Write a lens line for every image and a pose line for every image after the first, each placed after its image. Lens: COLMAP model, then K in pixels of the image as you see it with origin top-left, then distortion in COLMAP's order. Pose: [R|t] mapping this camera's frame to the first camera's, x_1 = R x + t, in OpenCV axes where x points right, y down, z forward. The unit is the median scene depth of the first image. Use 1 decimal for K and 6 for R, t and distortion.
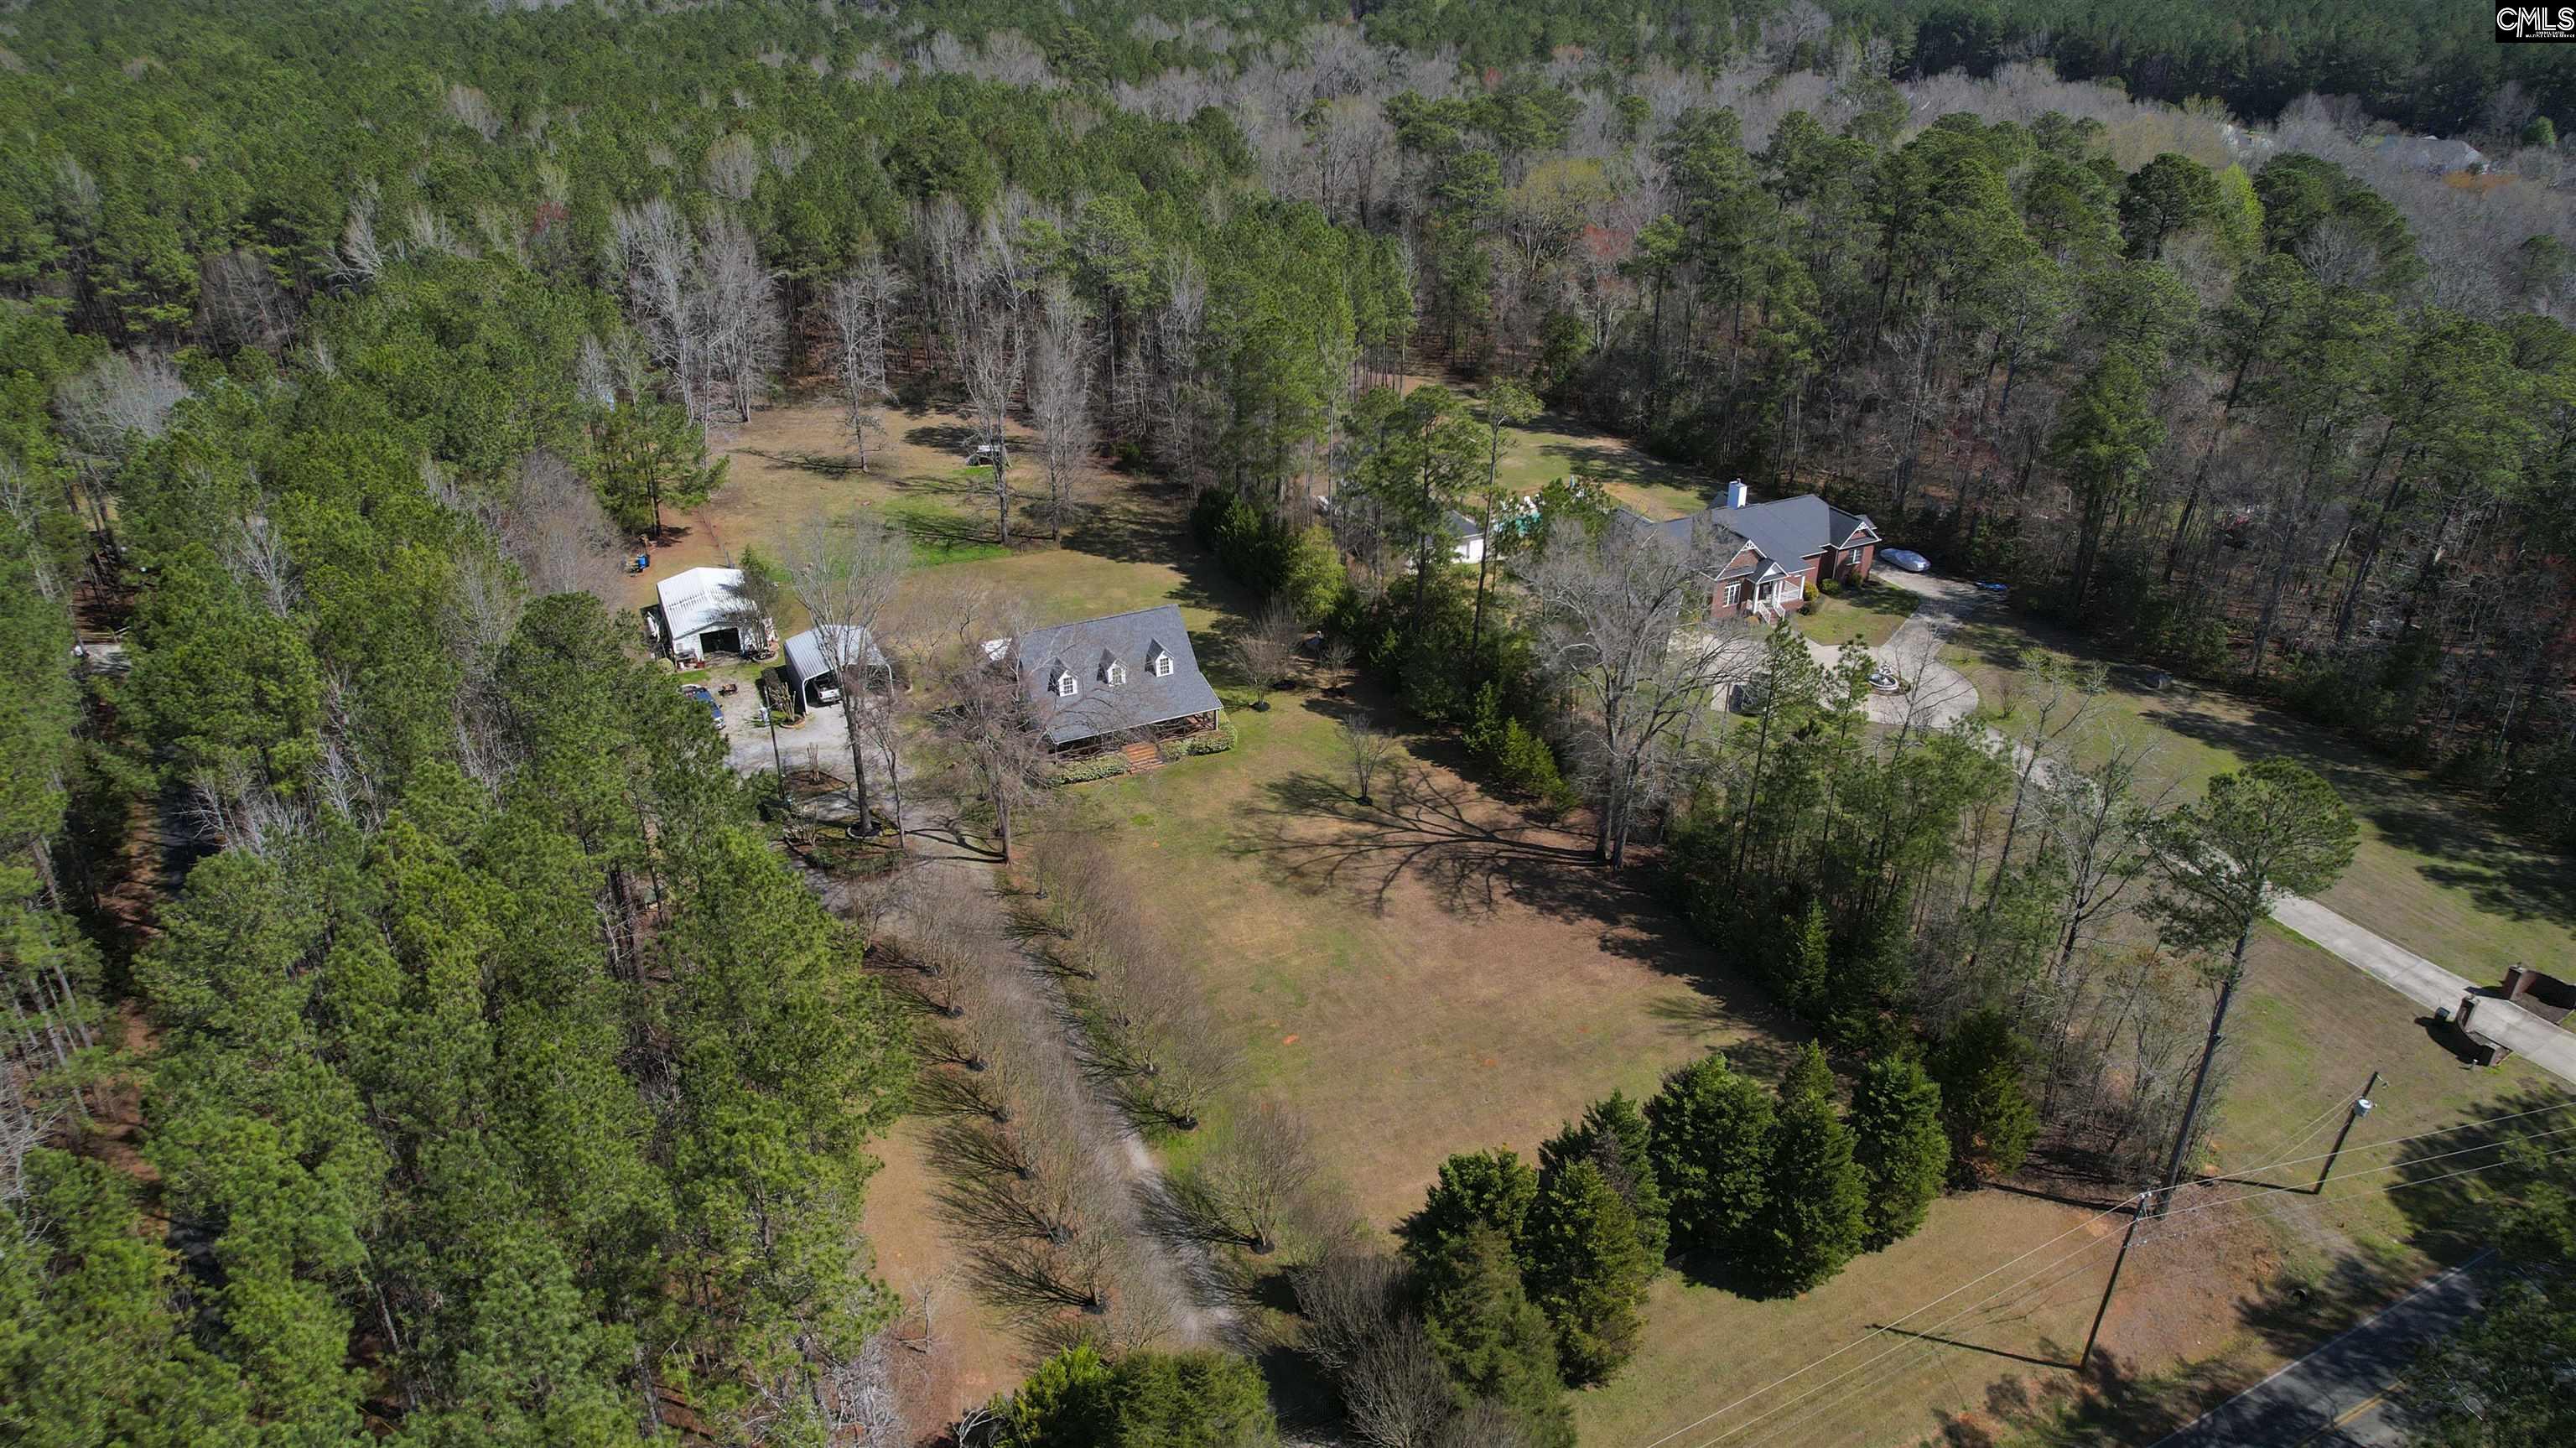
lens RADIAL K [[1663.5, 0, 1295.5], [0, 1663.5, 748.7], [0, 0, 1]] dist [-0.050930, 0.020451]
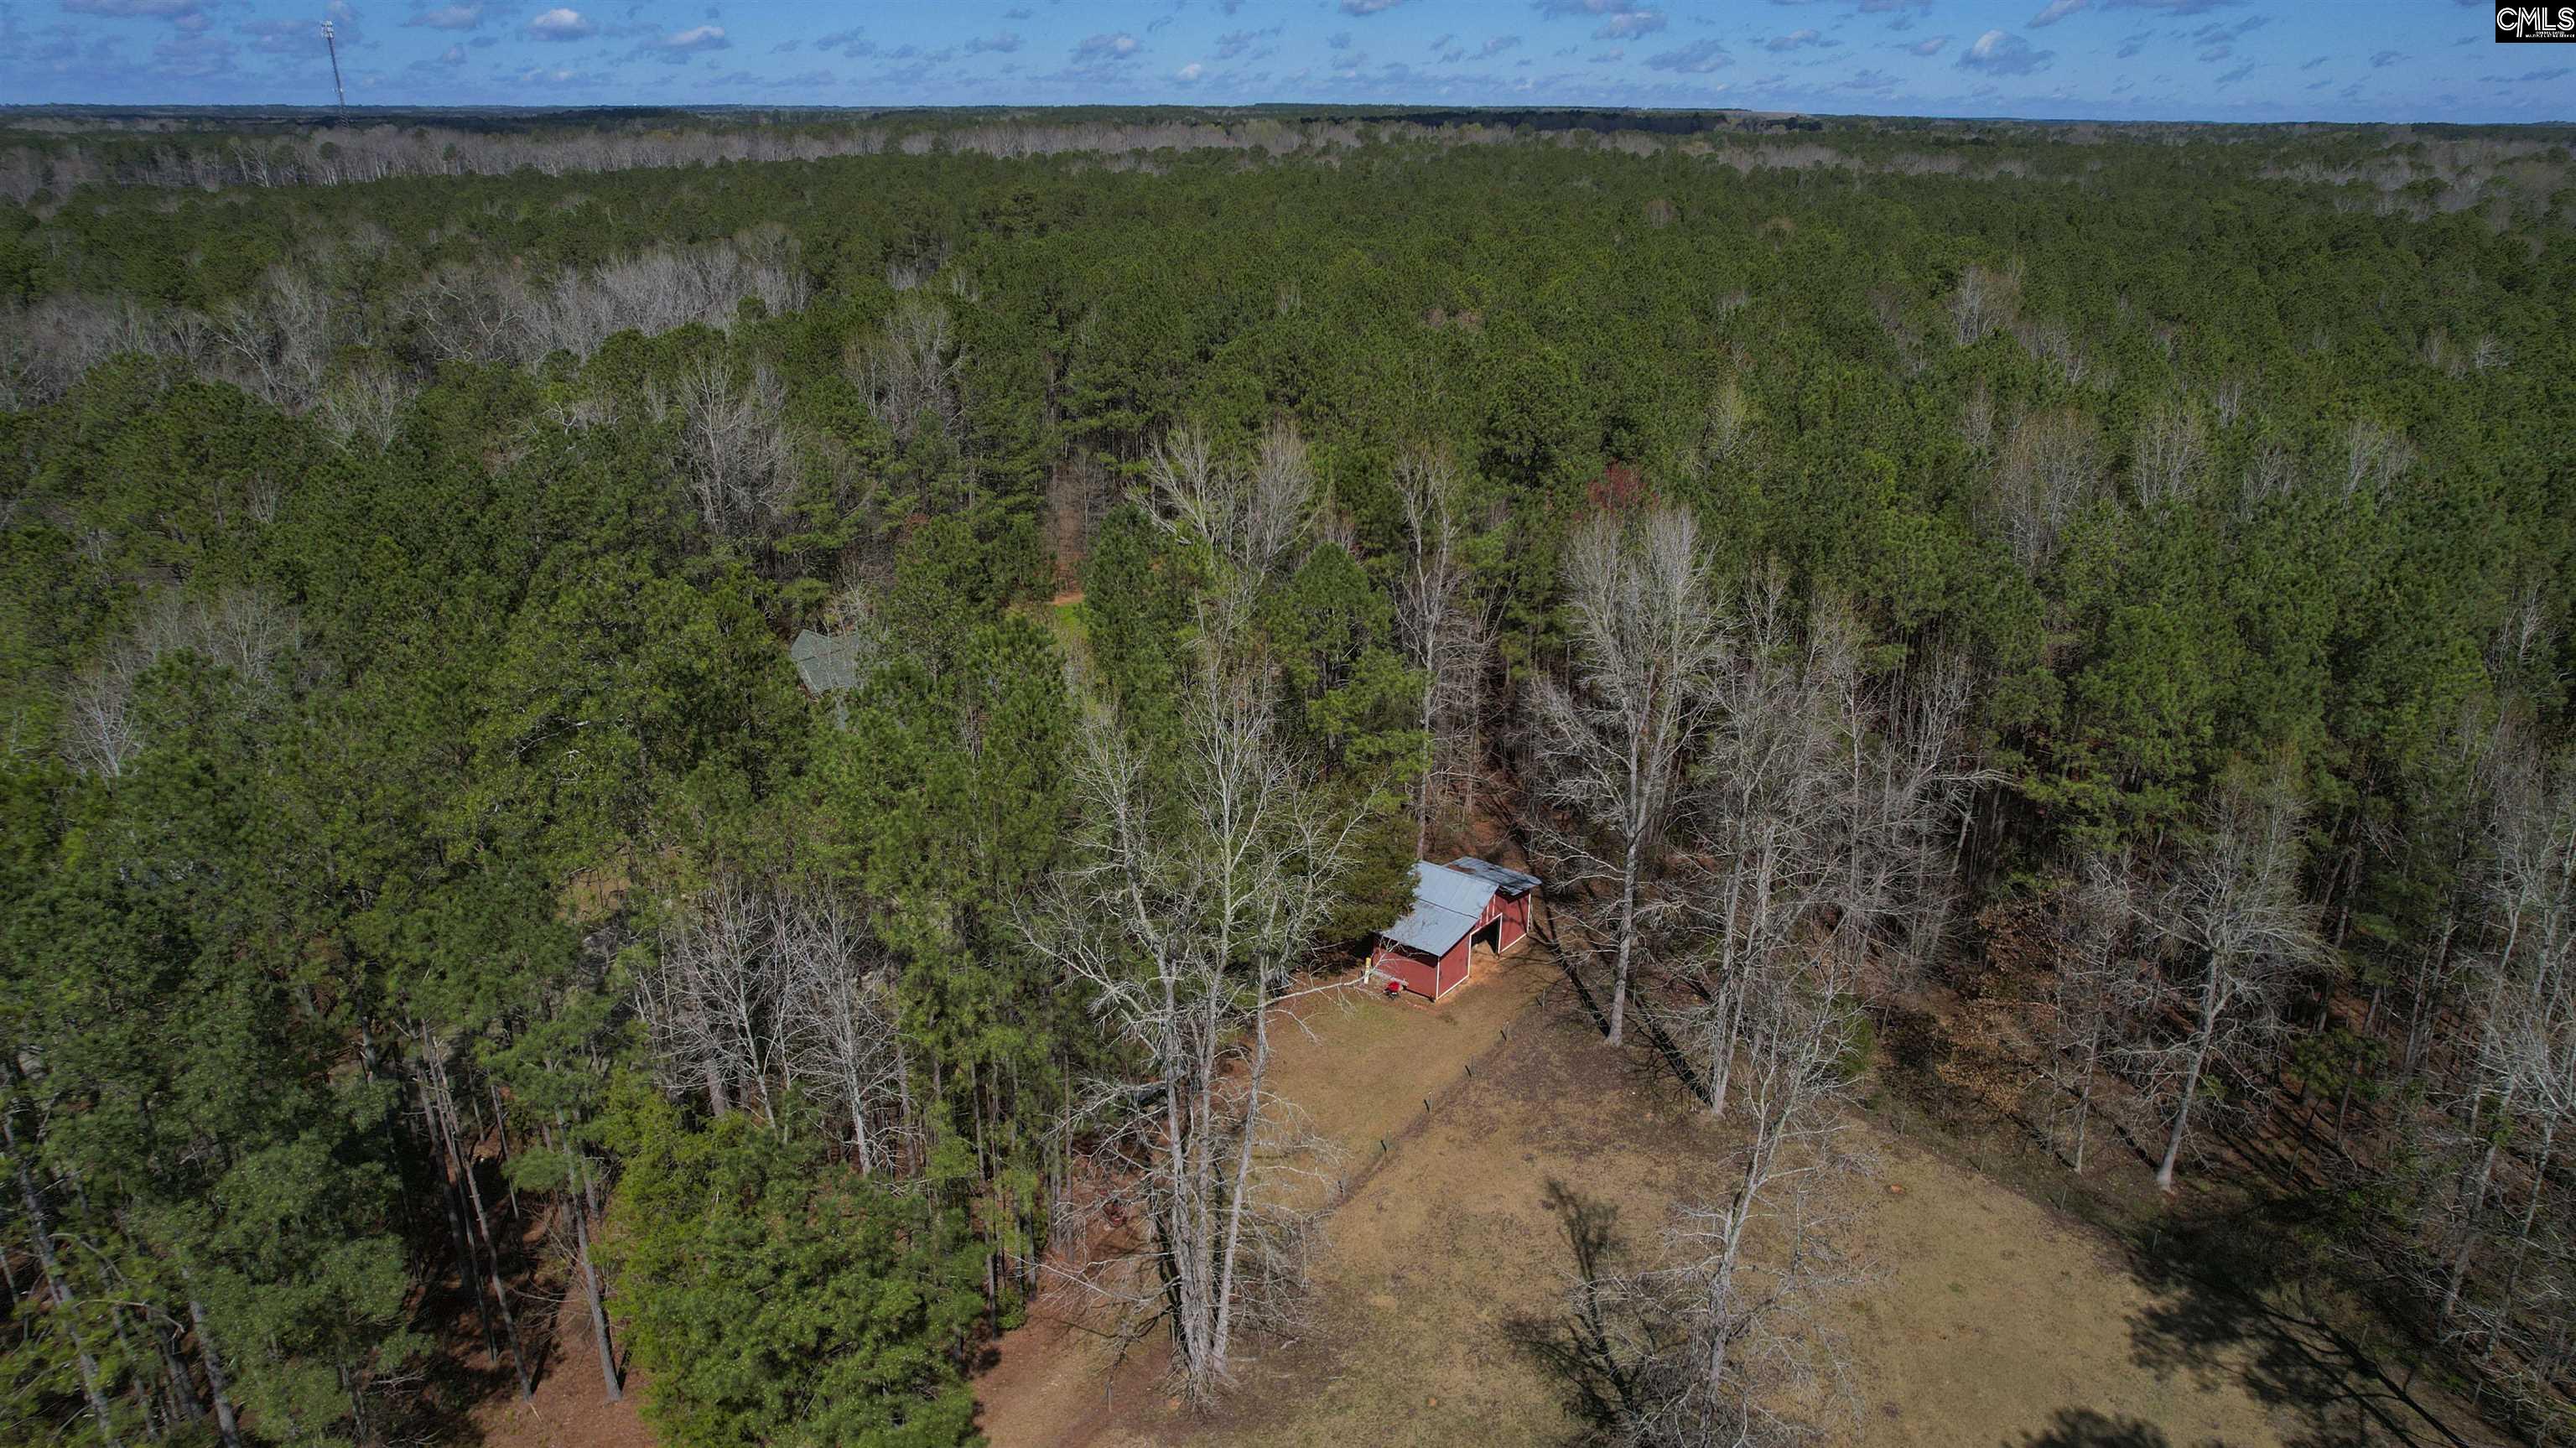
lens RADIAL K [[1663.5, 0, 1283.4], [0, 1663.5, 718.8], [0, 0, 1]] dist [-0.050930, 0.020451]
pose [[0.464381, 0.292403, -0.835973, -0.138333], [-0.413374, 0.906358, 0.087394, -0.427962], [0.783245, 0.304985, 0.541767, 1.086092]]
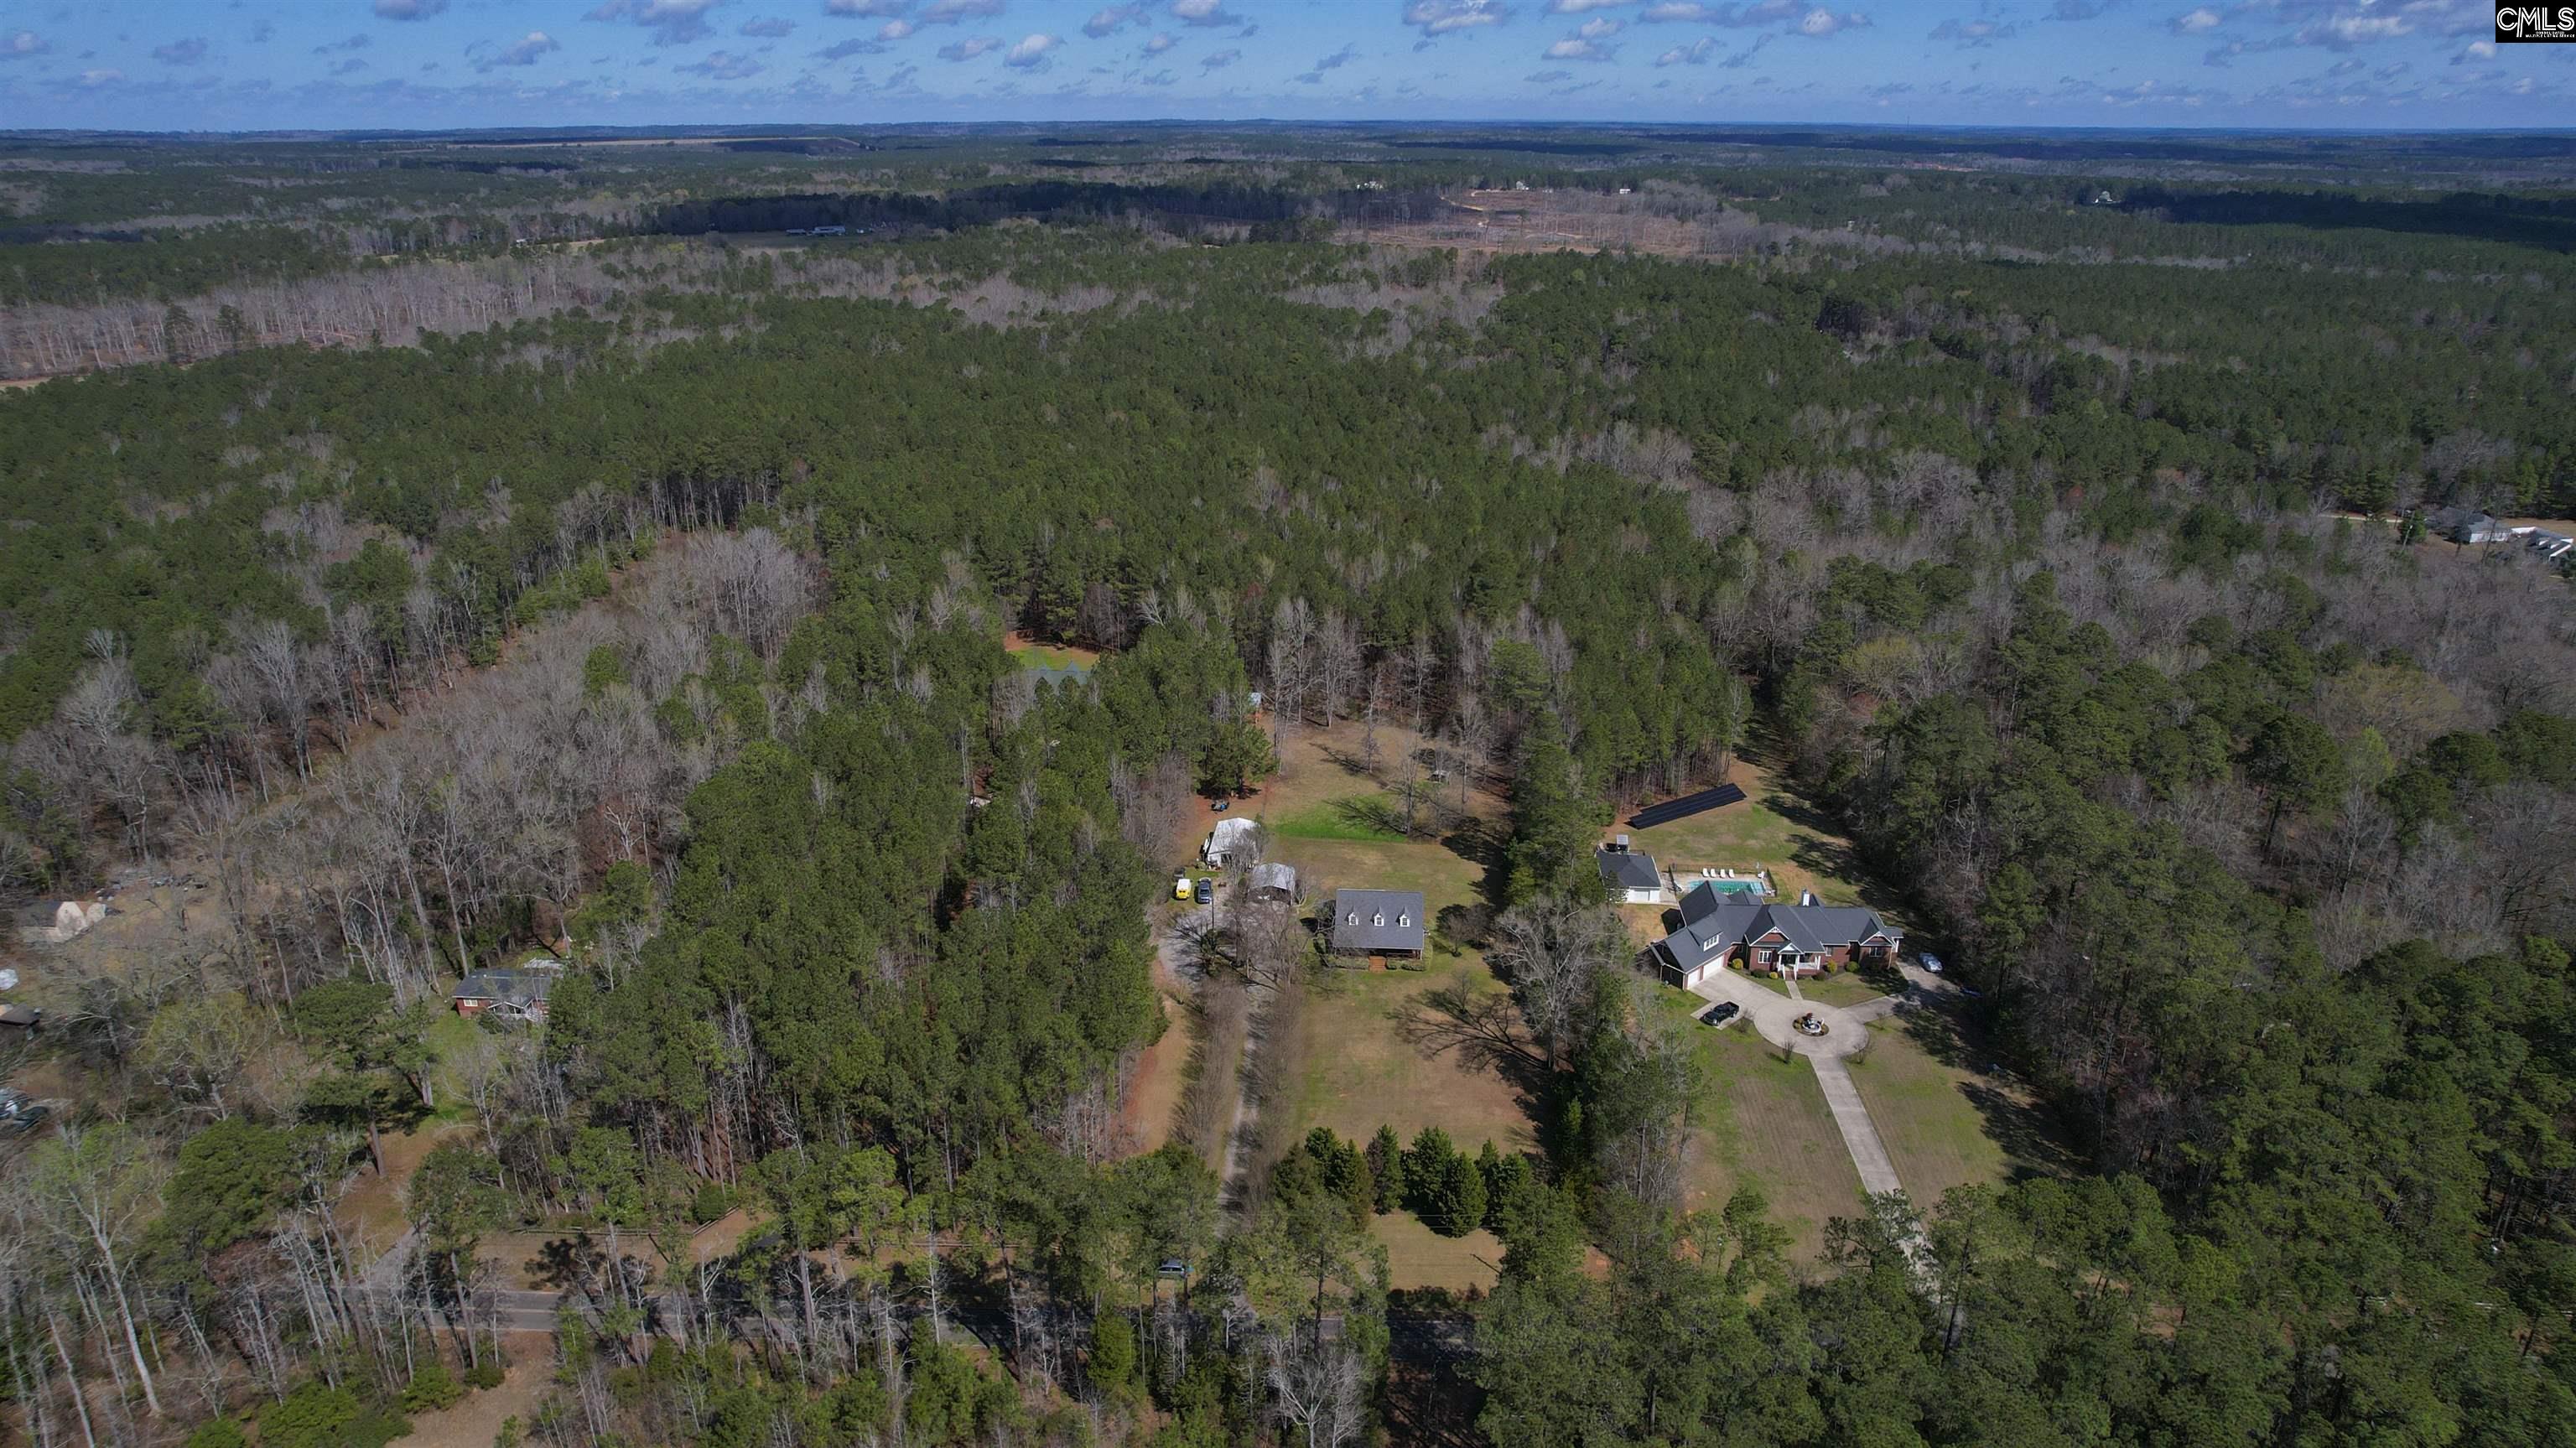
lens RADIAL K [[1663.5, 0, 1228.9], [0, 1663.5, 692.7], [0, 0, 1]] dist [-0.050930, 0.020451]
pose [[0.851209, 0.156824, -0.500848, 0.679555], [-0.230992, 0.968857, -0.089214, -0.087437], [0.471259, 0.191632, 0.860925, -0.832863]]
